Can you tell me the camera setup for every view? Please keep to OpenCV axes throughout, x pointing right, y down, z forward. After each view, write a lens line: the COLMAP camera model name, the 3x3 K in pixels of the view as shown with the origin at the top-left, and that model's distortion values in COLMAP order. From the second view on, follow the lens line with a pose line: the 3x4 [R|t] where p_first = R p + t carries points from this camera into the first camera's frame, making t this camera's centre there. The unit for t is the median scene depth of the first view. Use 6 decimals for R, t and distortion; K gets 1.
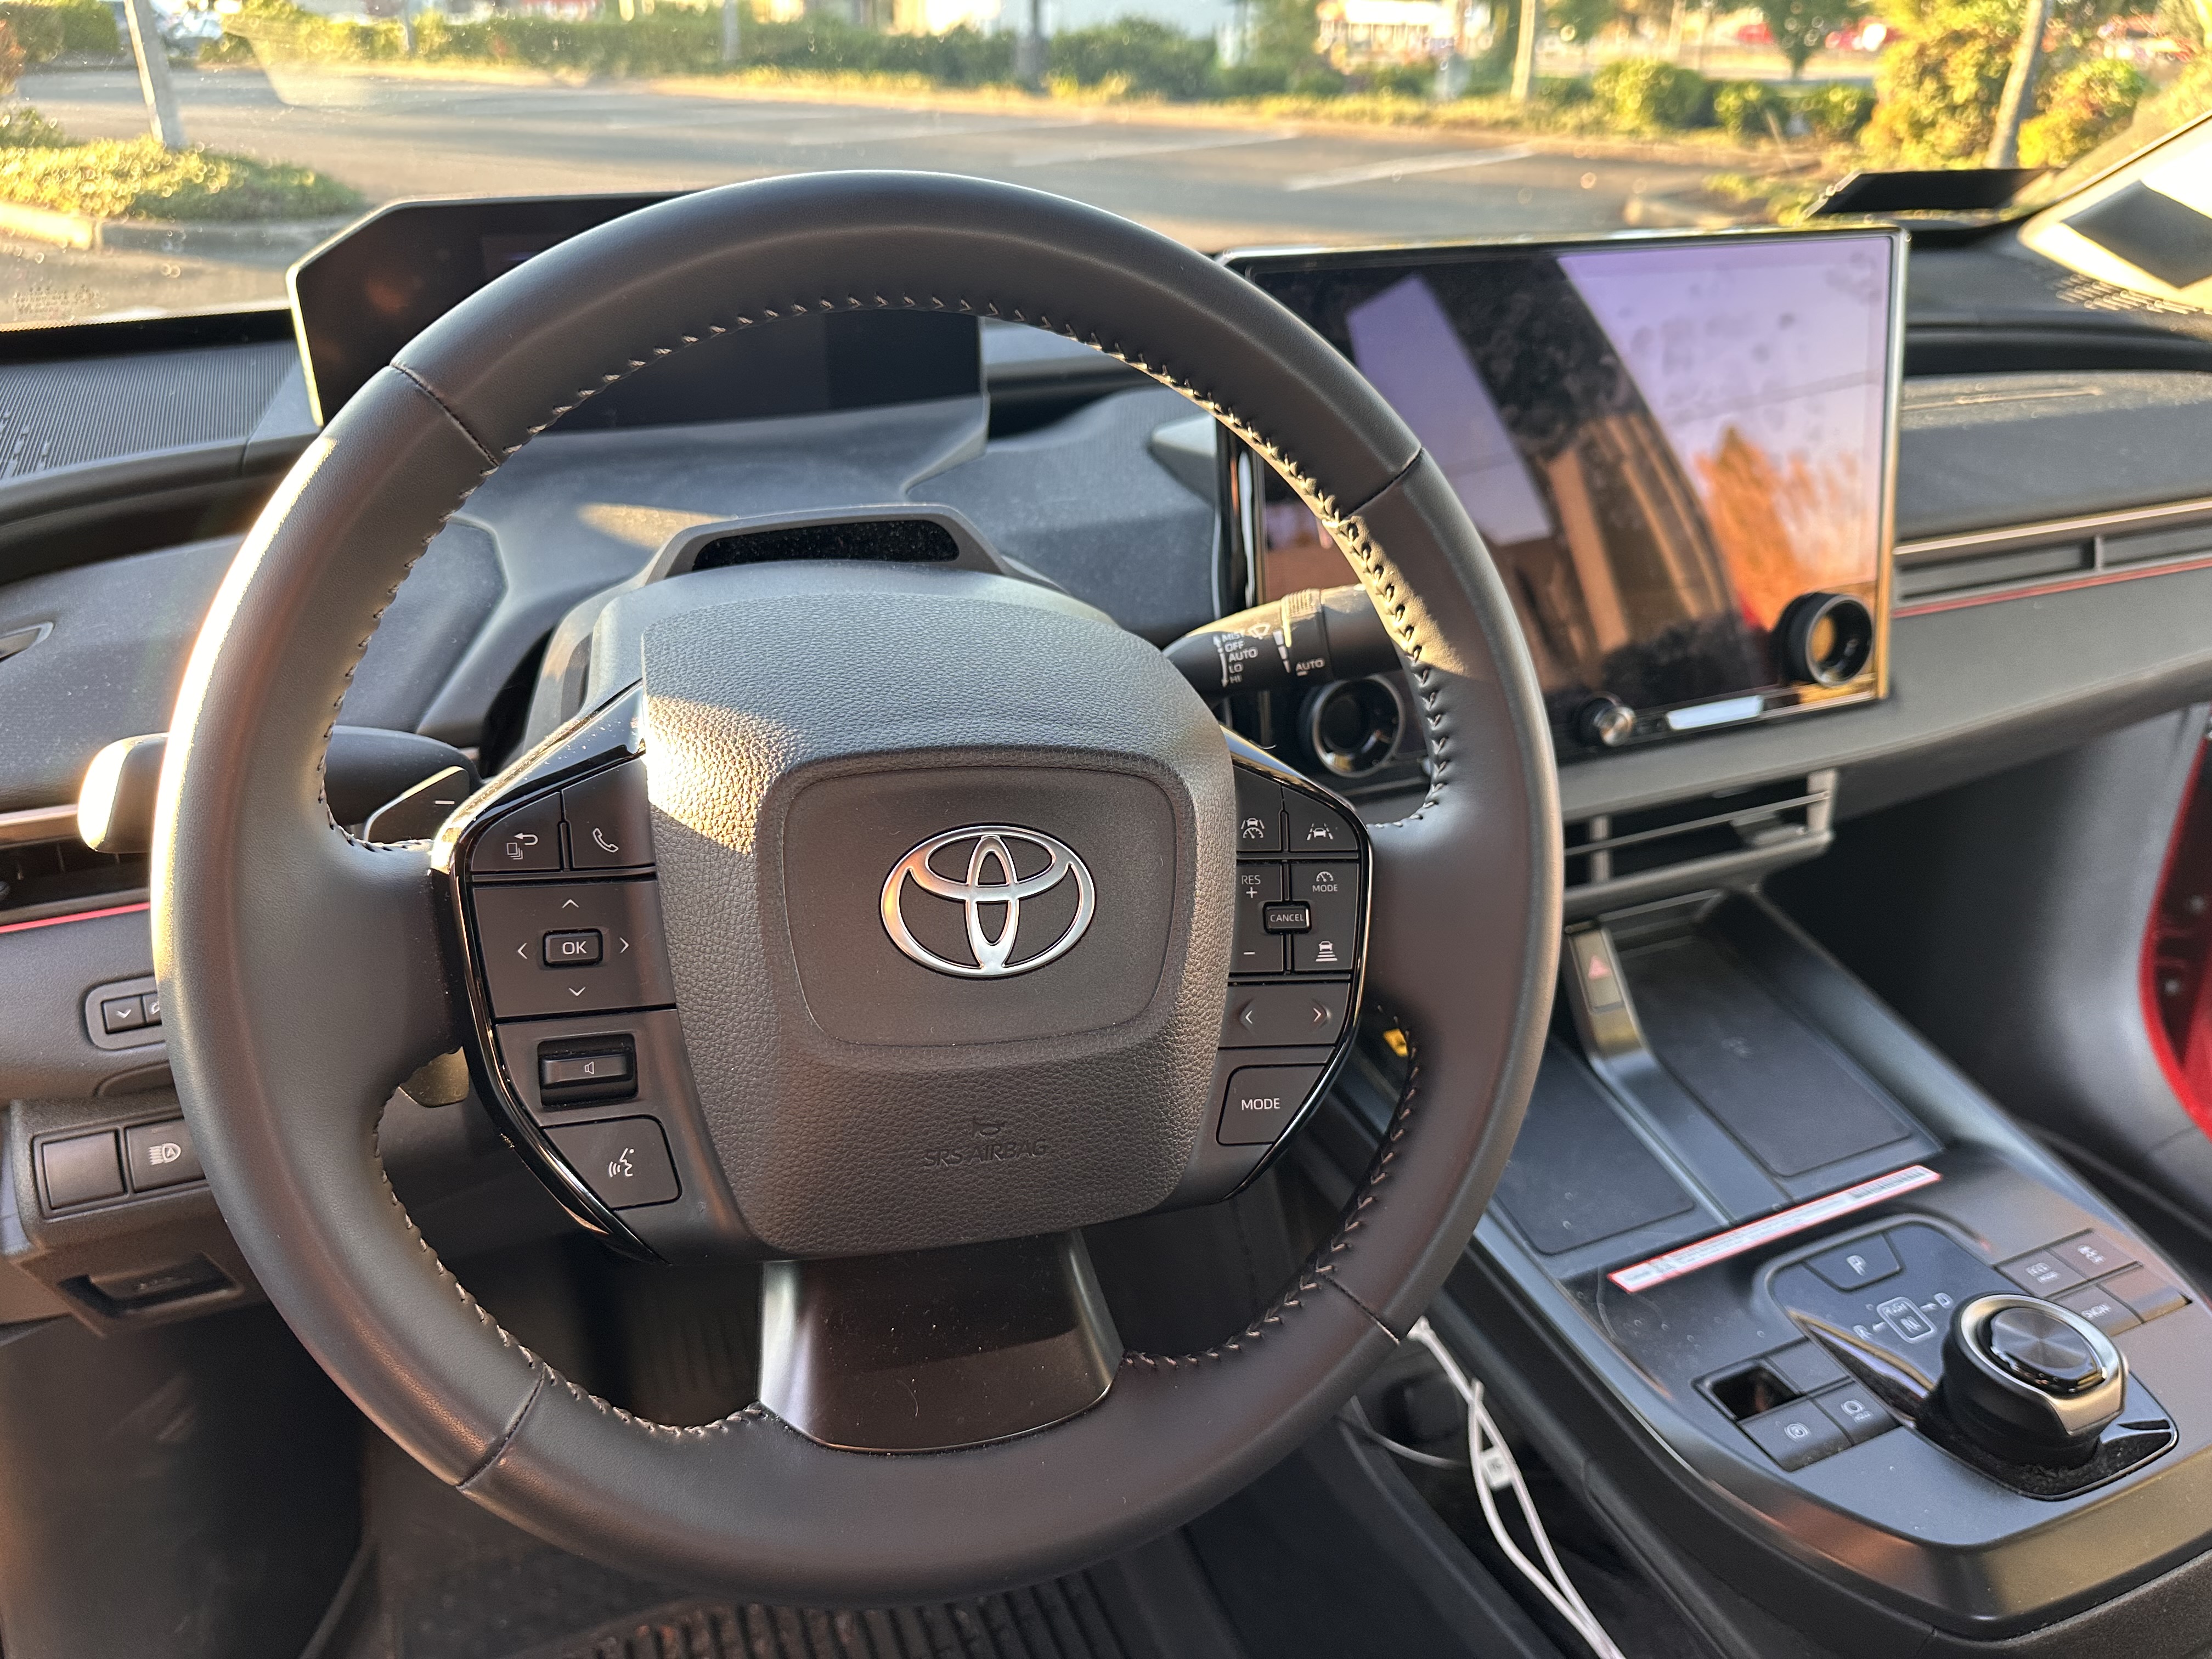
lens RADIAL K [[1586.5, 0, 1106.0], [0, 1586.5, 829.5], [0, 0, 1]] dist [0.050412, -0.076958]
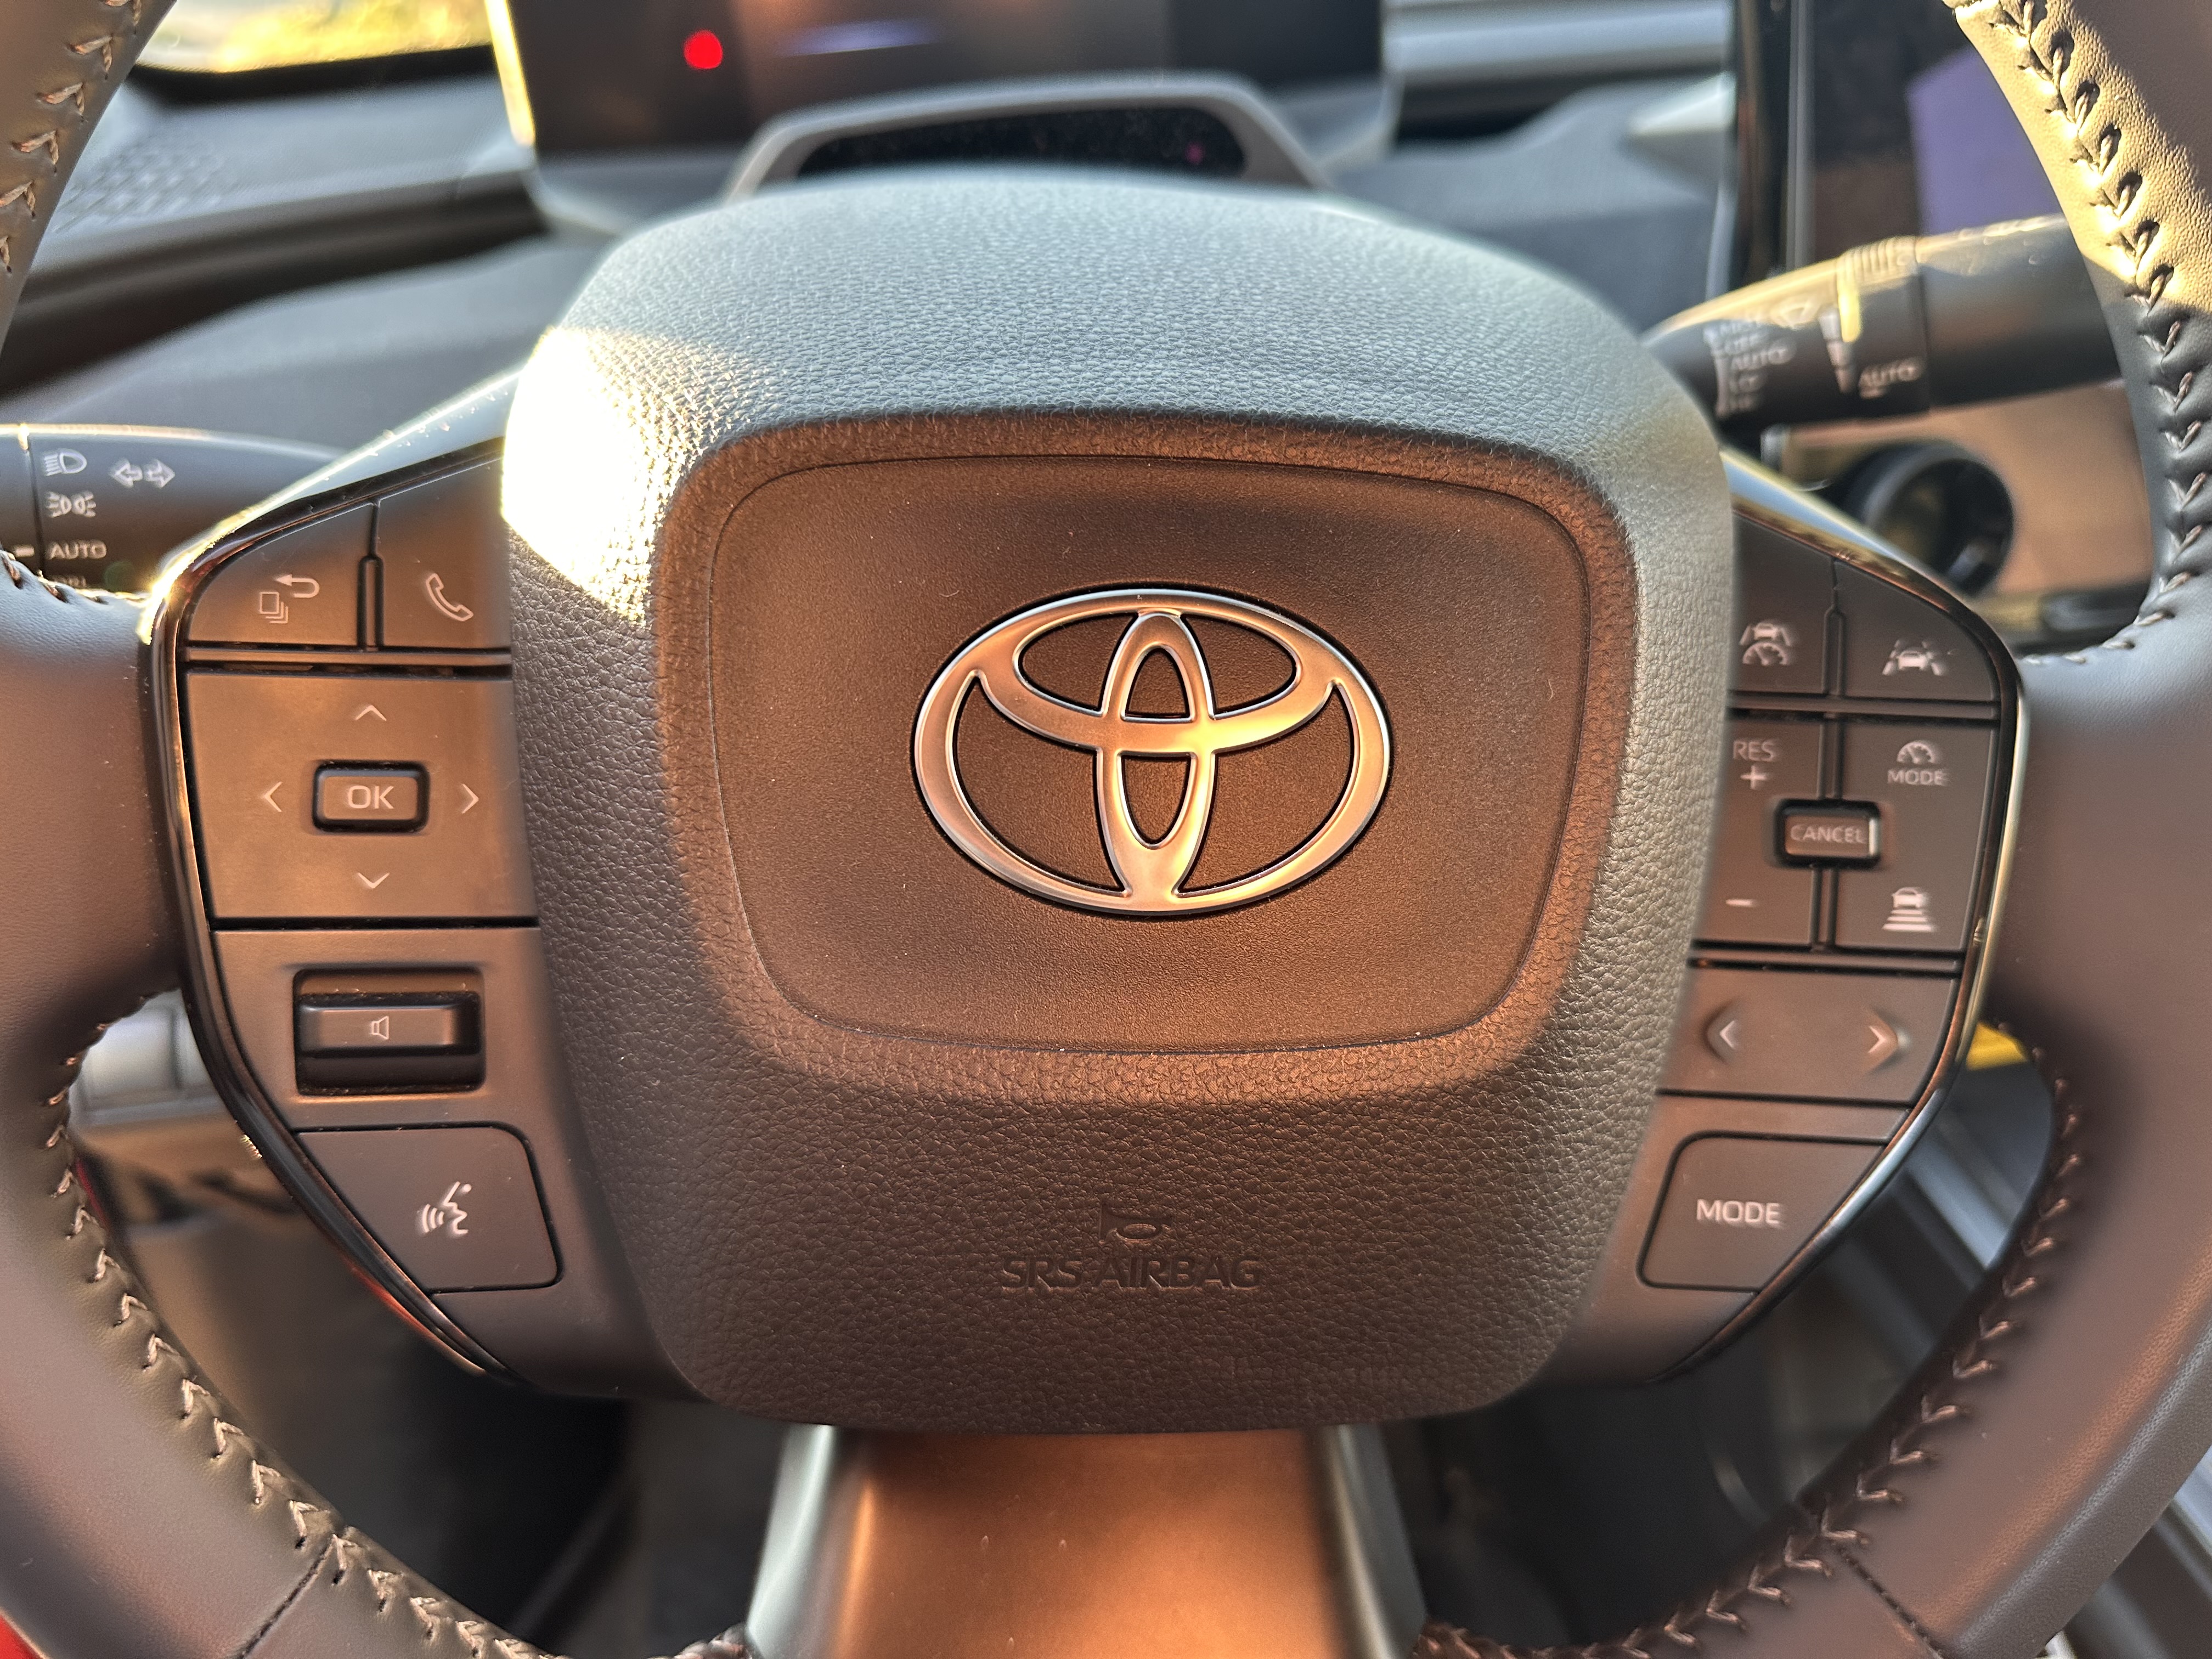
lens RADIAL K [[1606.0, 0, 1106.0], [0, 1606.0, 829.5], [0, 0, 1]] dist [-0.004091, -0.057202]
pose [[0.959796, 0.065977, -0.272833, 0.036083], [-0.047868, 0.996218, 0.072514, 0.029191], [0.276585, -0.056539, 0.959325, 0.466938]]
